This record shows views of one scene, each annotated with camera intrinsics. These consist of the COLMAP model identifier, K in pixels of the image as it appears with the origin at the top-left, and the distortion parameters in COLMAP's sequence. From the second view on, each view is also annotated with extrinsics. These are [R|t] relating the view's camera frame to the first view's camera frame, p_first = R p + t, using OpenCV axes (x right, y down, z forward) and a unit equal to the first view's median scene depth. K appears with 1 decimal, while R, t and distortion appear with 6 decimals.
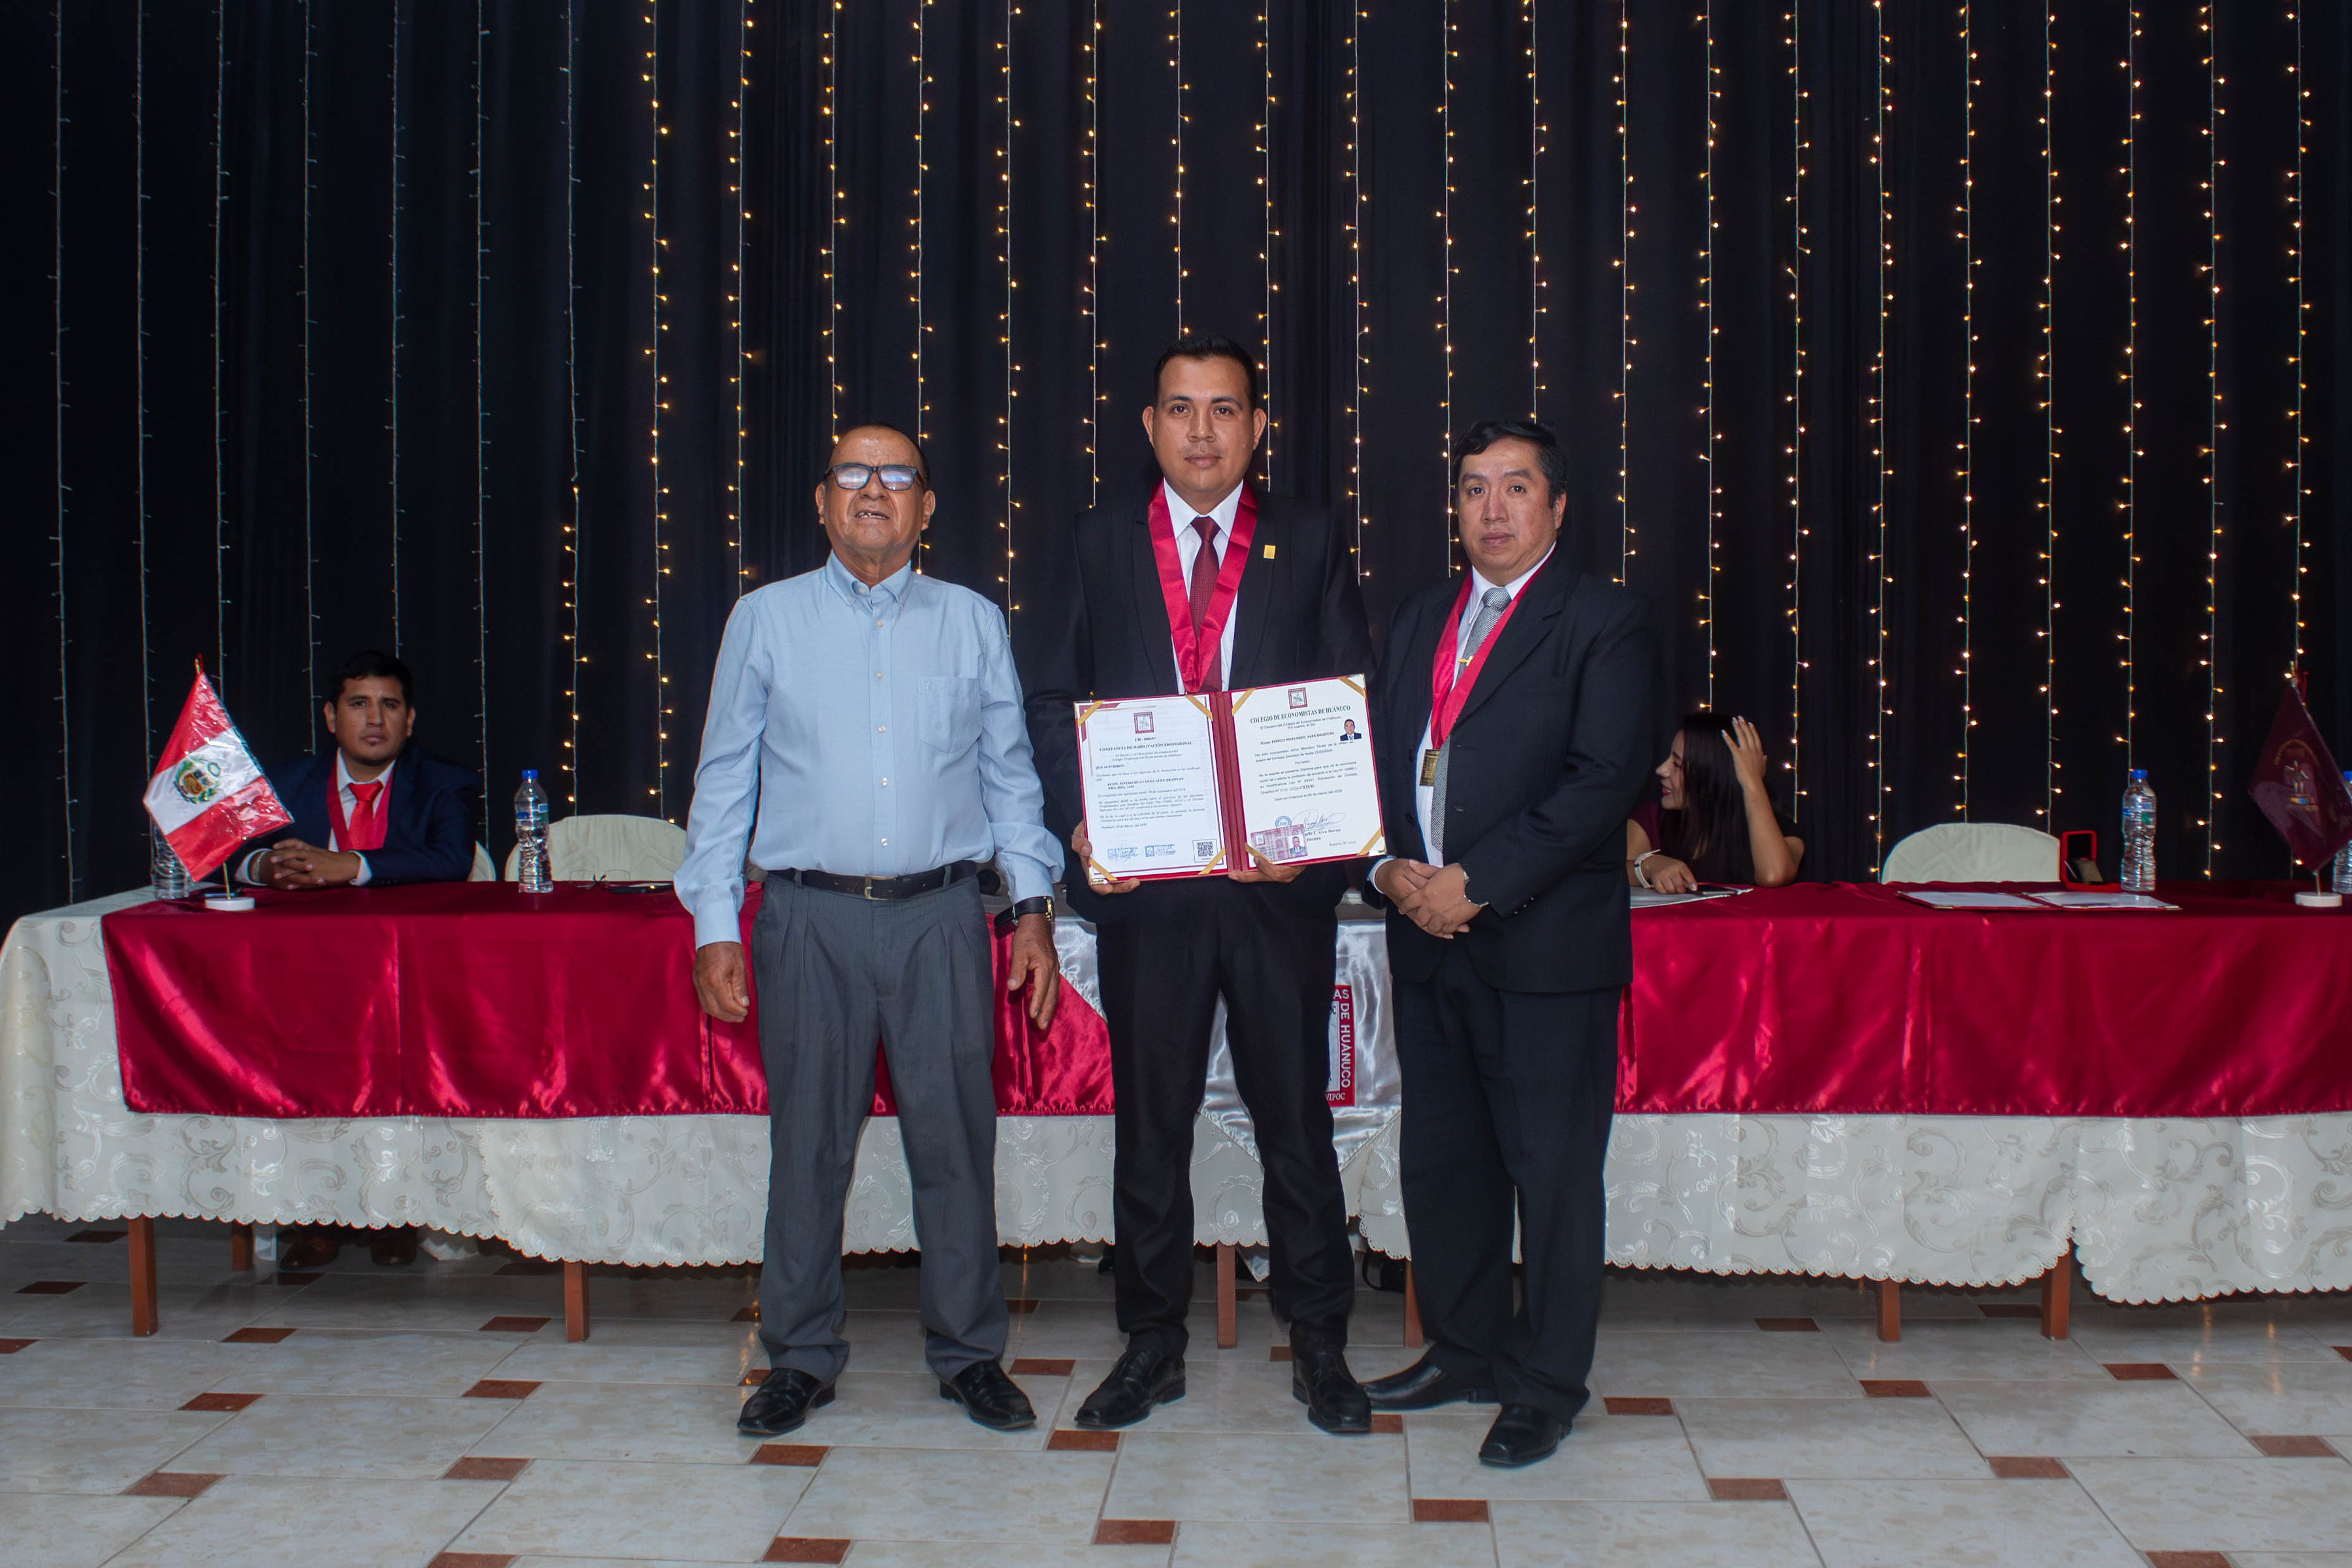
lens RADIAL K [[2990.8, 0, 1176.2], [0, 2990.8, 707.9], [0, 0, 1]] dist [-0.170086, 0.181122]
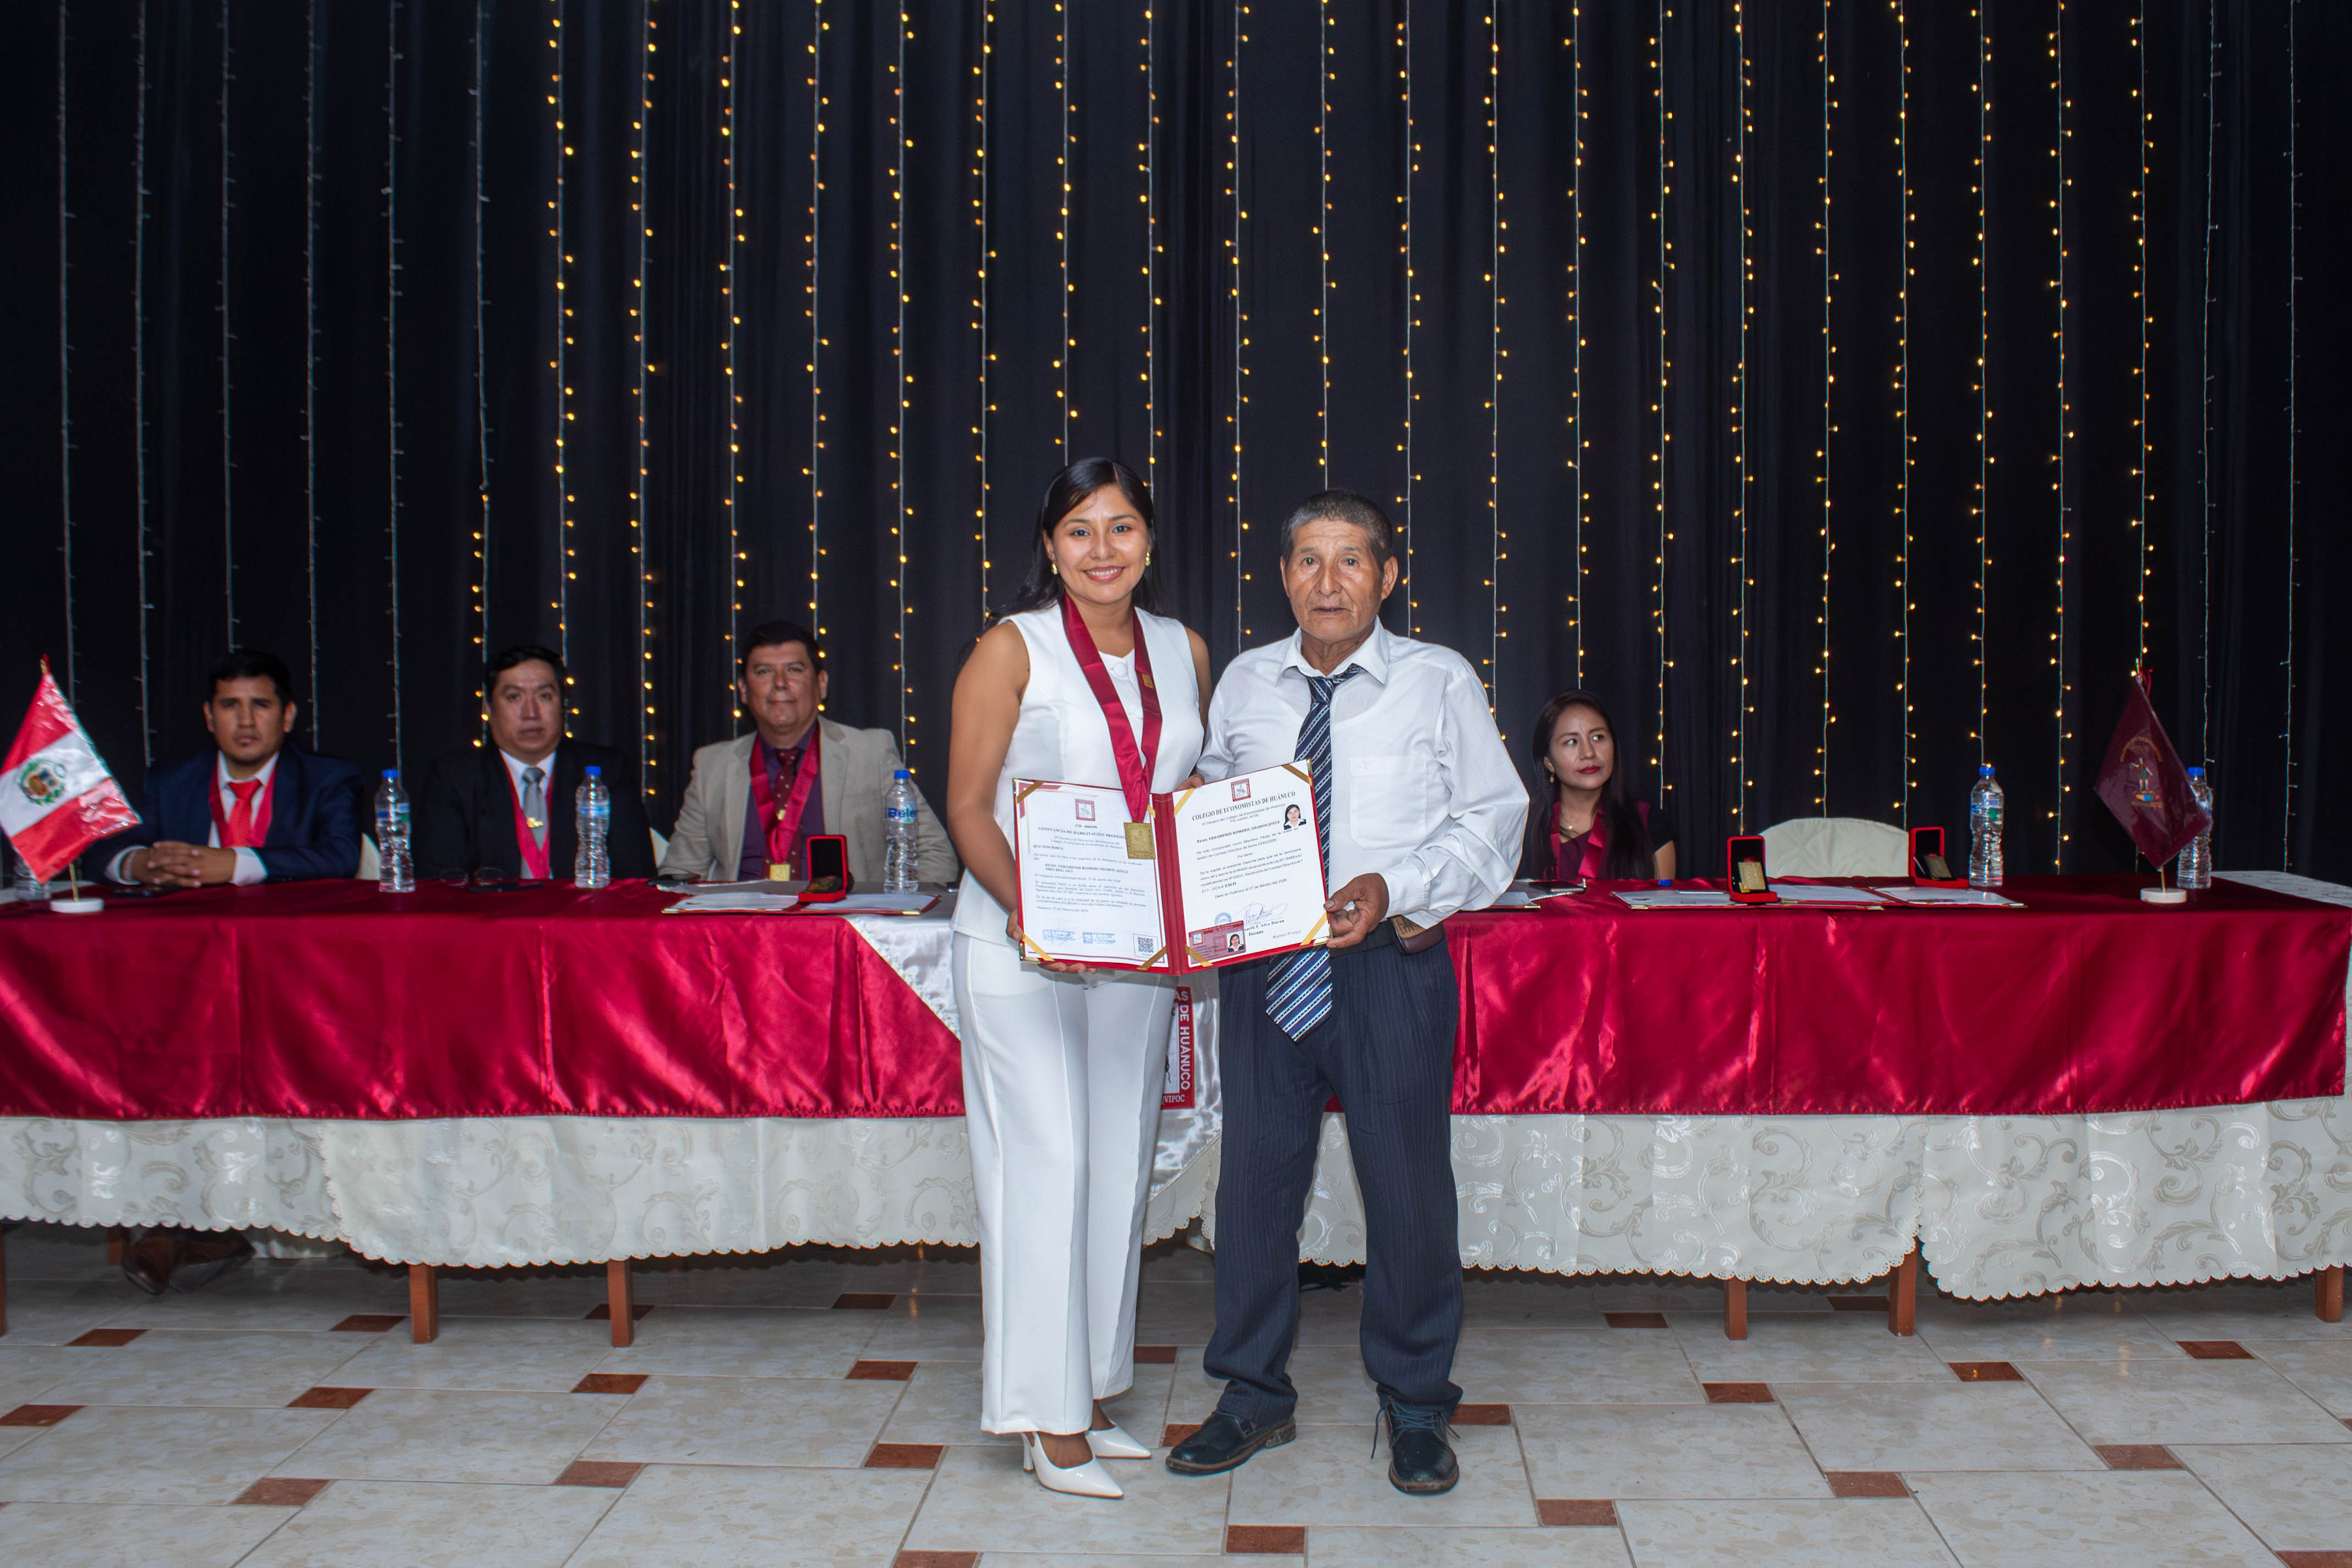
lens RADIAL K [[2547.2, 0, 1260.6], [0, 2547.2, 705.7], [0, 0, 1]] dist [-0.164579, 0.159859]
pose [[0.999646, -0.001943, 0.026530, 0.058797], [0.001954, 0.999998, -0.000373, 0.000008], [-0.026529, 0.000425, 0.999648, 0.152976]]
